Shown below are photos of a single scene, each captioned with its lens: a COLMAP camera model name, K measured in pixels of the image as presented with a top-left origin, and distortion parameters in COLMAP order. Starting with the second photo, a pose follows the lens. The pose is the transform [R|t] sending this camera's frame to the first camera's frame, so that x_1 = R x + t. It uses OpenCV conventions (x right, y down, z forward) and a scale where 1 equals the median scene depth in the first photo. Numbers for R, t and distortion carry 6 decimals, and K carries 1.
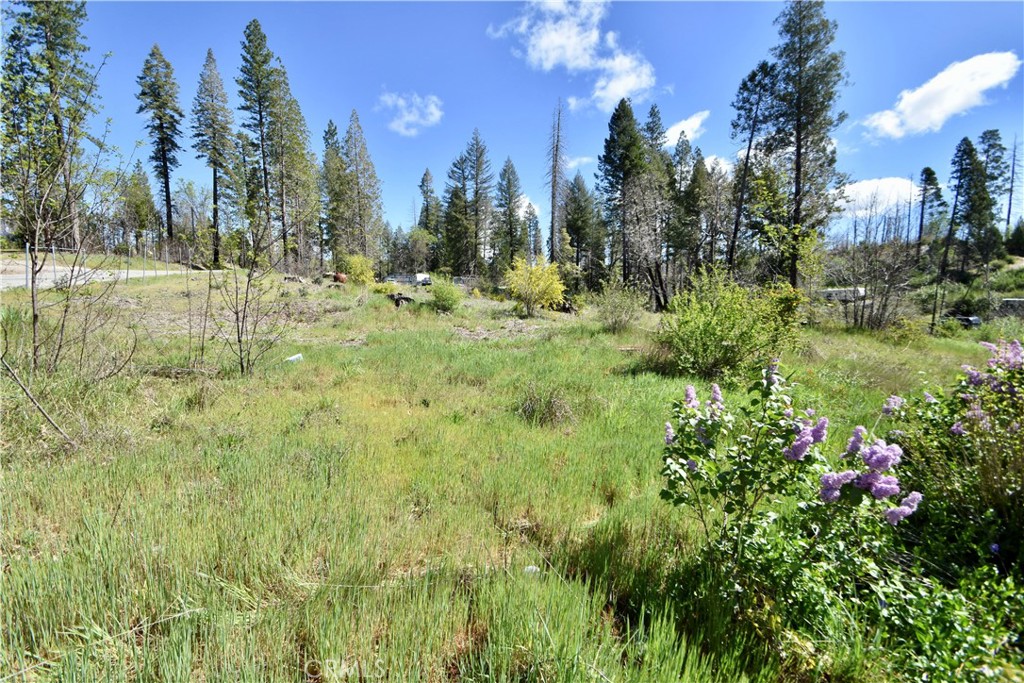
lens RADIAL K [[448.5, 0, 502.0], [0, 448.5, 351.1], [0, 0, 1]] dist [0.003672, -0.009686]
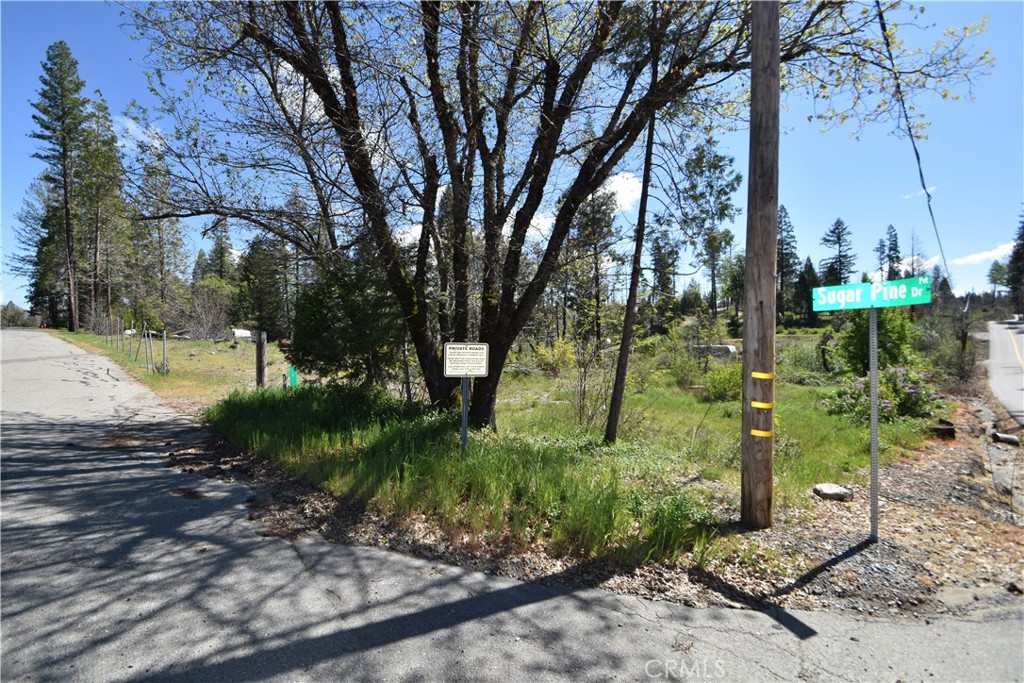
lens RADIAL K [[448.5, 0, 502.0], [0, 448.5, 351.1], [0, 0, 1]] dist [0.003672, -0.009686]
pose [[0.880483, -0.024879, 0.473424, -0.179431], [0.075785, 0.993166, -0.088755, -0.008917], [-0.467981, 0.114026, 0.876352, -0.057870]]
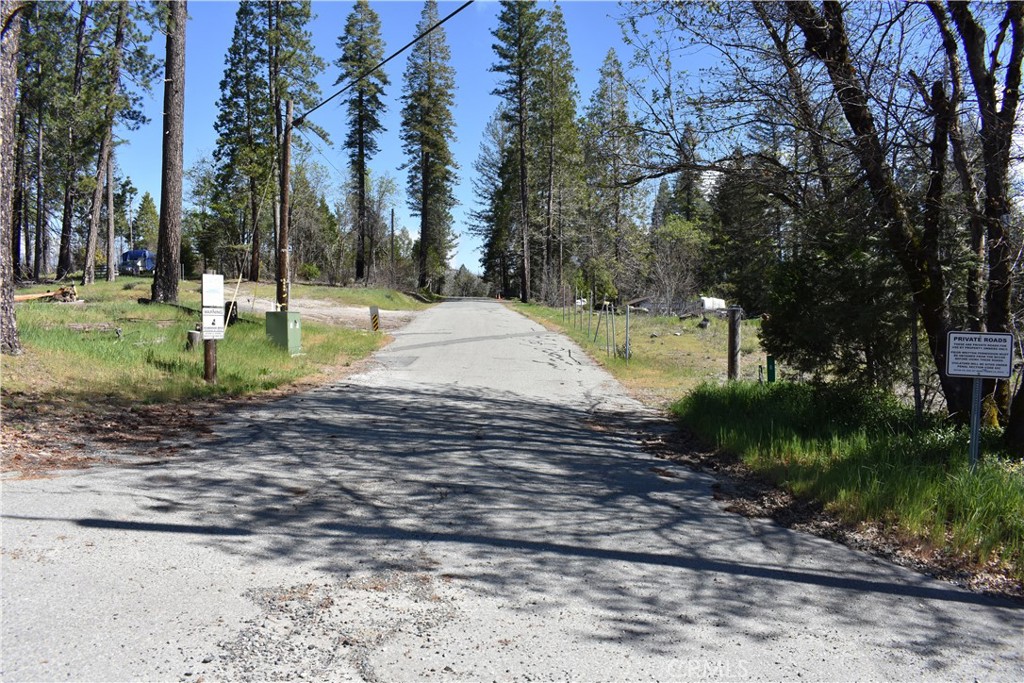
lens RADIAL K [[803.7, 0, 512.0], [0, 803.7, 341.5], [0, 0, 1]] dist [-0.044637, 0.001406]
pose [[0.961420, -0.002883, -0.275068, -0.177455], [-0.024697, 0.995003, -0.096747, -0.004812], [0.273973, 0.099808, 0.956544, -0.104130]]
